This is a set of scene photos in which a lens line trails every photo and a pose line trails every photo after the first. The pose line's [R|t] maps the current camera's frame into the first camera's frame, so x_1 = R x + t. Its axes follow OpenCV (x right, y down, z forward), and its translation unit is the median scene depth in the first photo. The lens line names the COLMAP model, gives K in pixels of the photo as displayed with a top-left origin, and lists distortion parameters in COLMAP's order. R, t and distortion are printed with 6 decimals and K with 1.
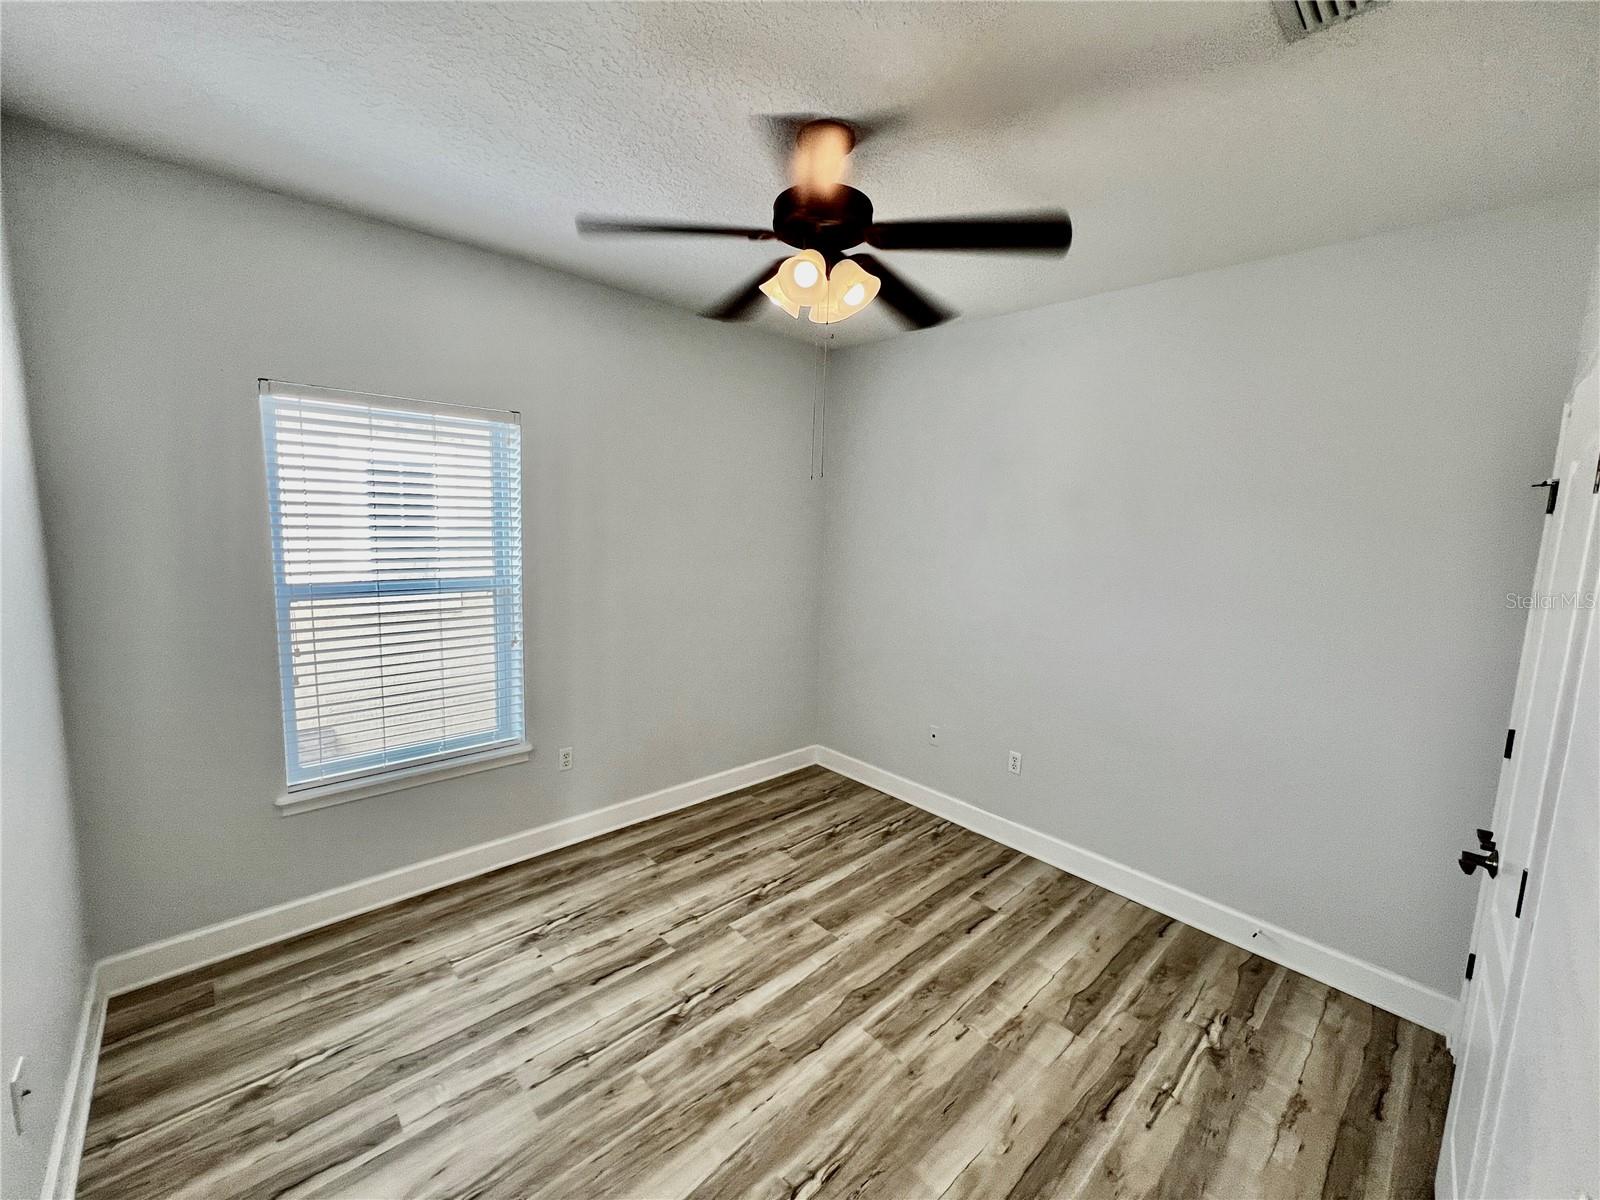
lens RADIAL K [[641.2, 0, 796.3], [0, 641.2, 596.1], [0, 0, 1]] dist [-0.002476, 0.001175]
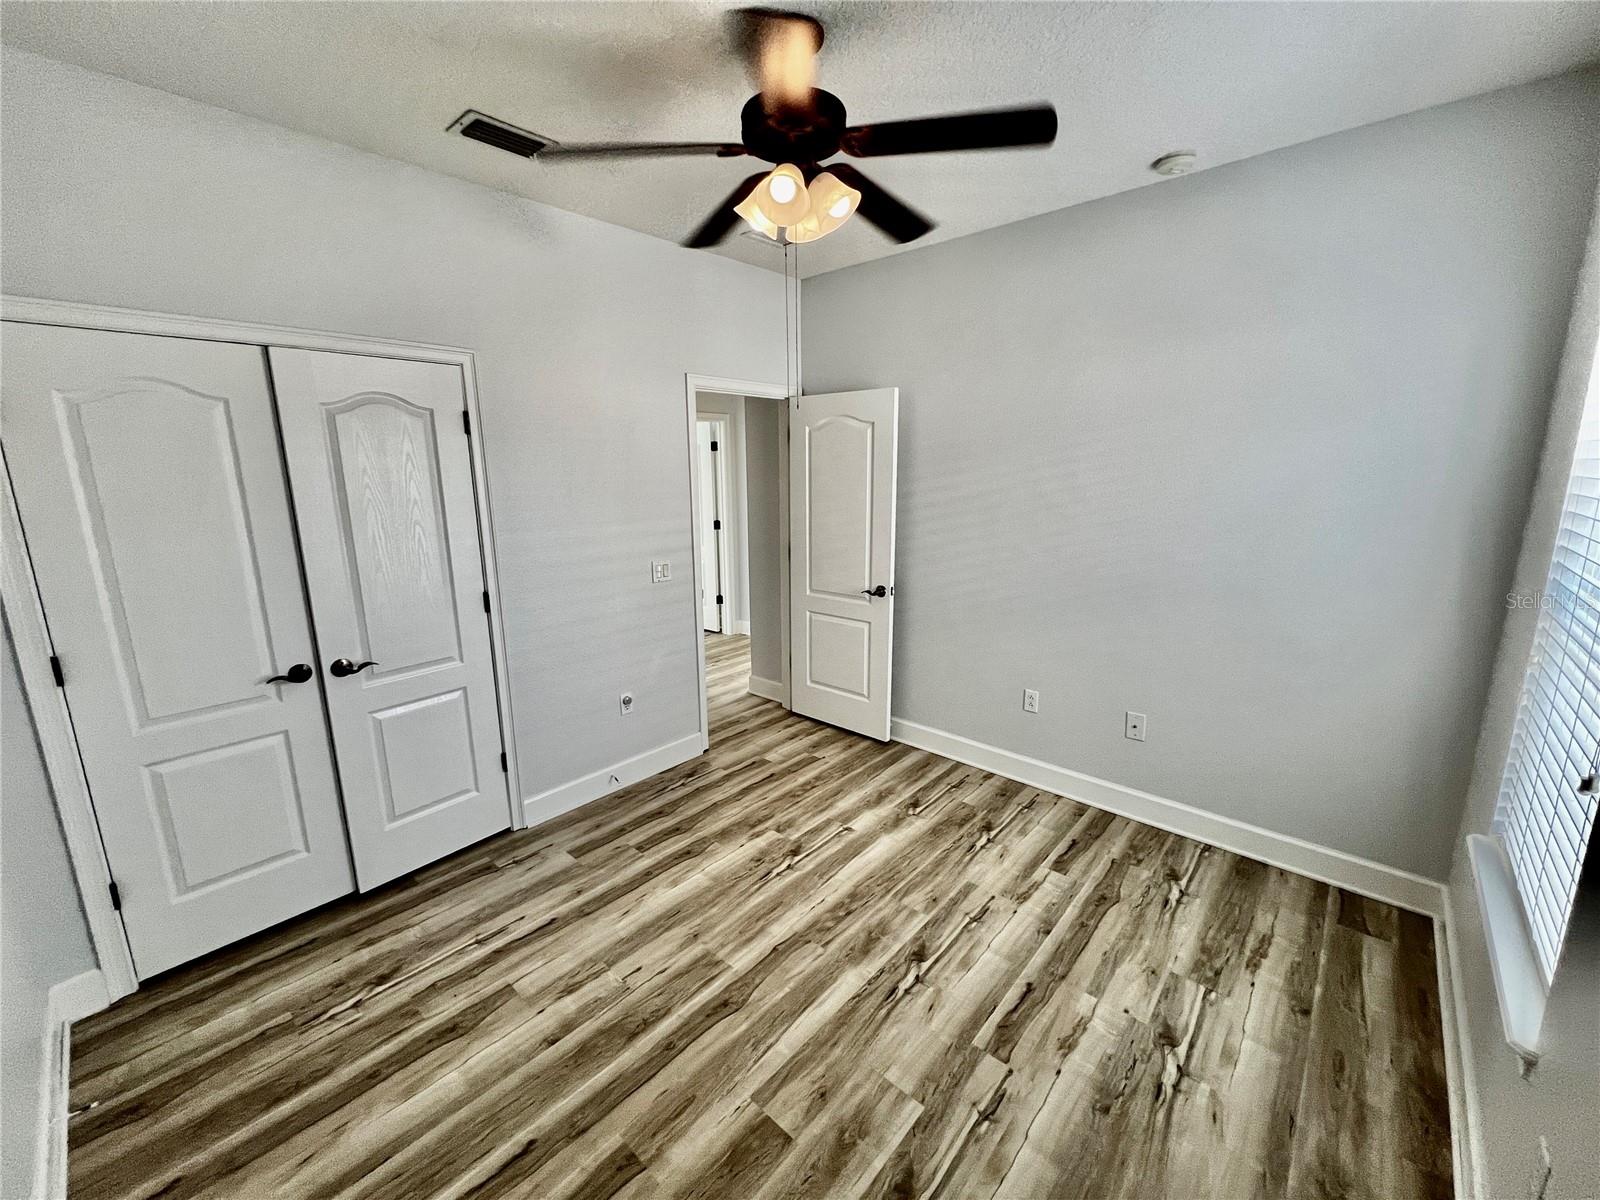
lens RADIAL K [[640.4, 0, 795.8], [0, 640.4, 596.9], [0, 0, 1]] dist [-0.002757, 0.000046]
pose [[-0.996041, -0.007739, -0.088556, 0.097477], [-0.035901, 0.946365, 0.321098, -0.193091], [0.081321, 0.323006, -0.942897, 1.739186]]
